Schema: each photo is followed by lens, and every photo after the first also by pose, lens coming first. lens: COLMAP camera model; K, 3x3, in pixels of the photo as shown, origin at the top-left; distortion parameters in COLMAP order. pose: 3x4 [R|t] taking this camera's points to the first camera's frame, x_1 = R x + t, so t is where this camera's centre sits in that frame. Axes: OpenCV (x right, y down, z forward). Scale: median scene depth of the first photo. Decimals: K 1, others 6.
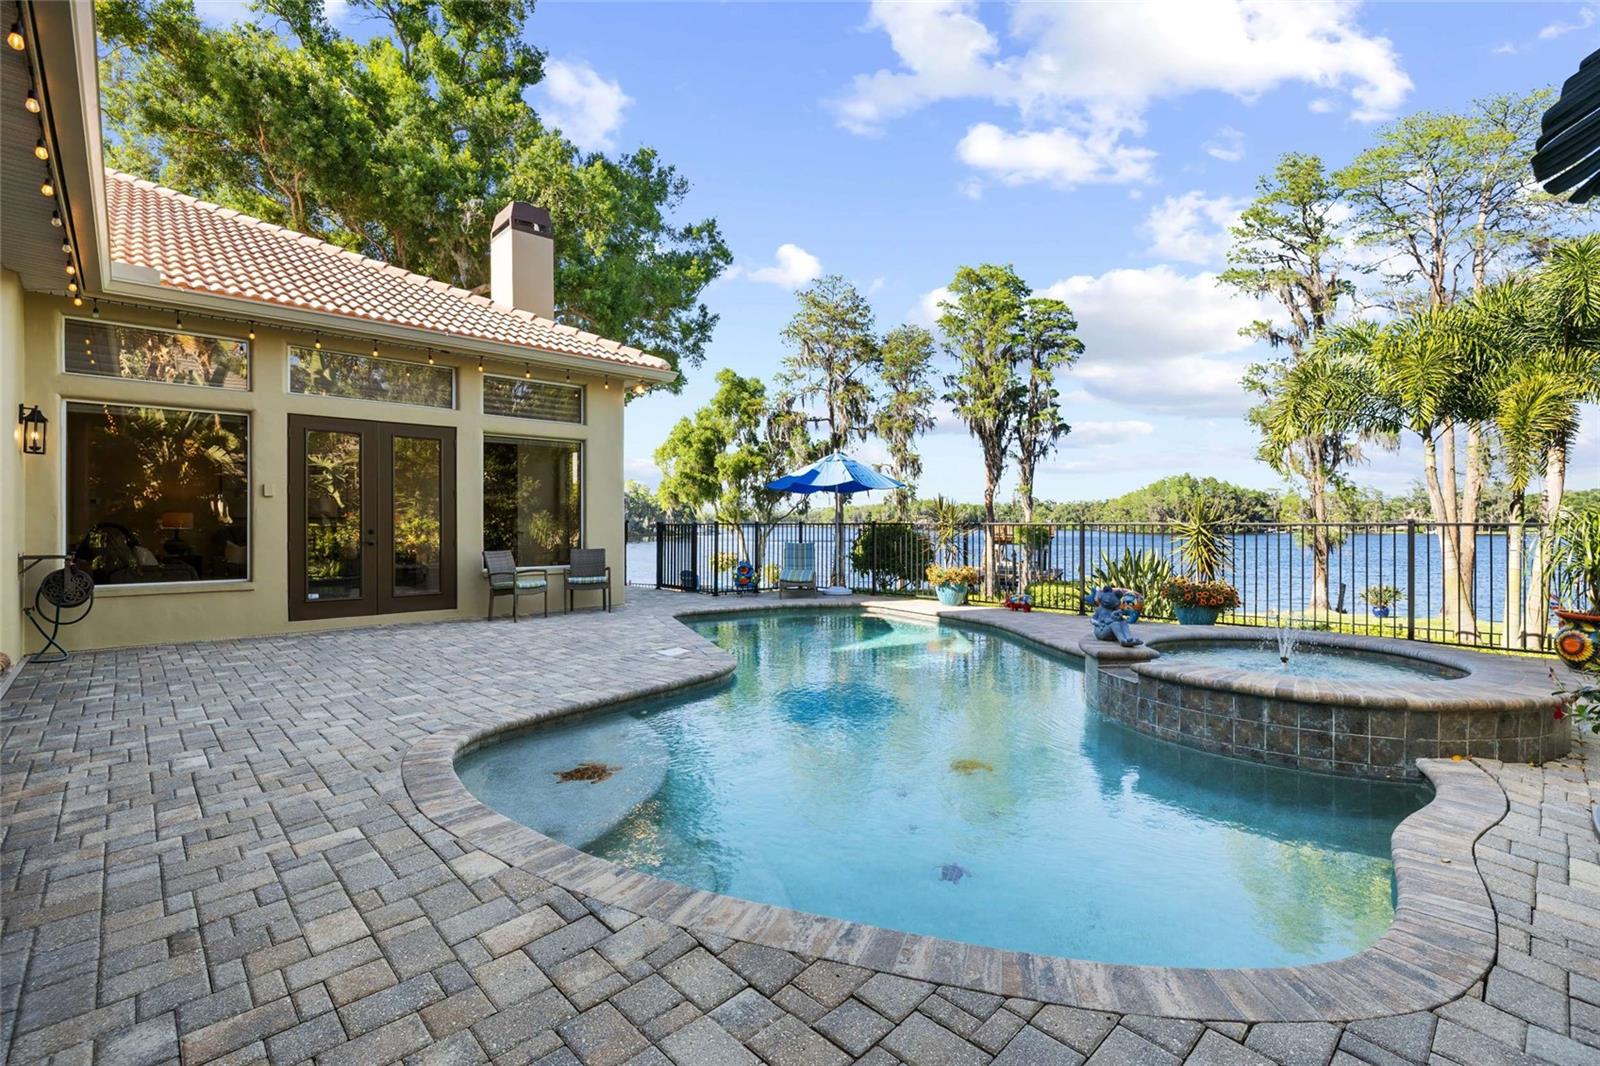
lens RADIAL K [[721.3, 0, 798.3], [0, 721.3, 529.9], [0, 0, 1]] dist [-0.006579, 0.000525]
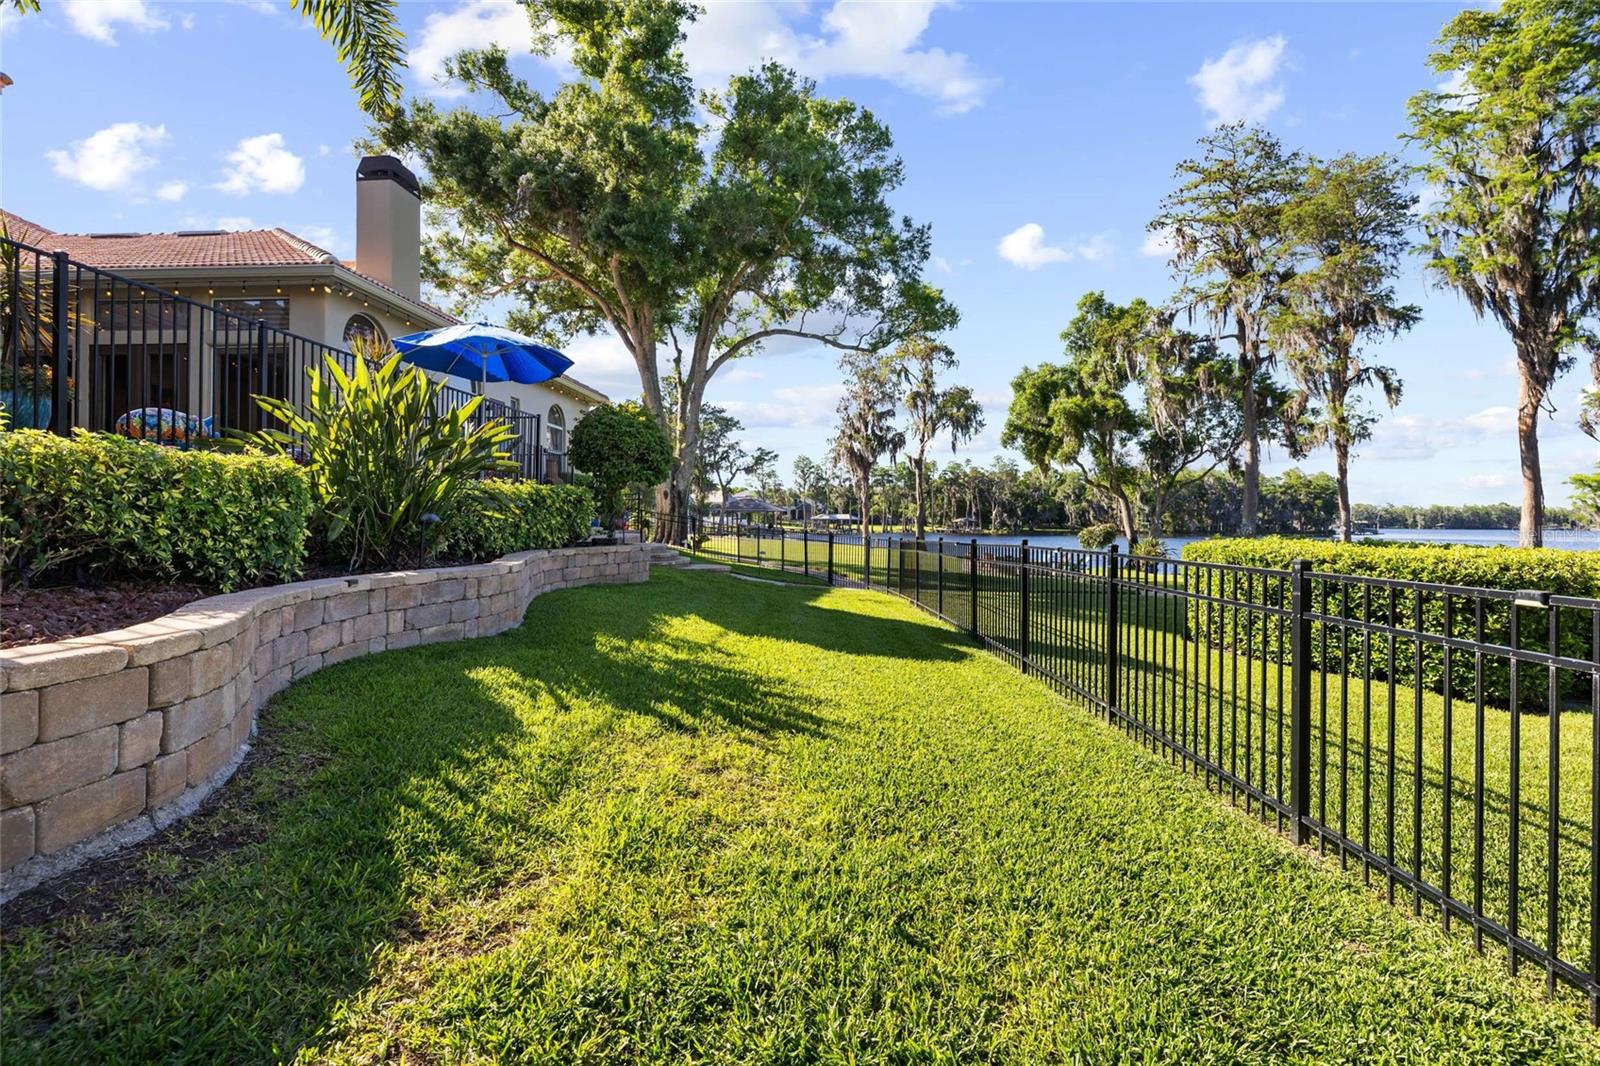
lens RADIAL K [[721.3, 0, 821.6], [0, 721.3, 525.8], [0, 0, 1]] dist [-0.006579, 0.000525]
pose [[0.678641, 0.010046, -0.734402, 0.312707], [-0.015544, 0.999879, -0.000686, 0.043858], [0.734306, 0.011881, 0.678715, 0.241225]]
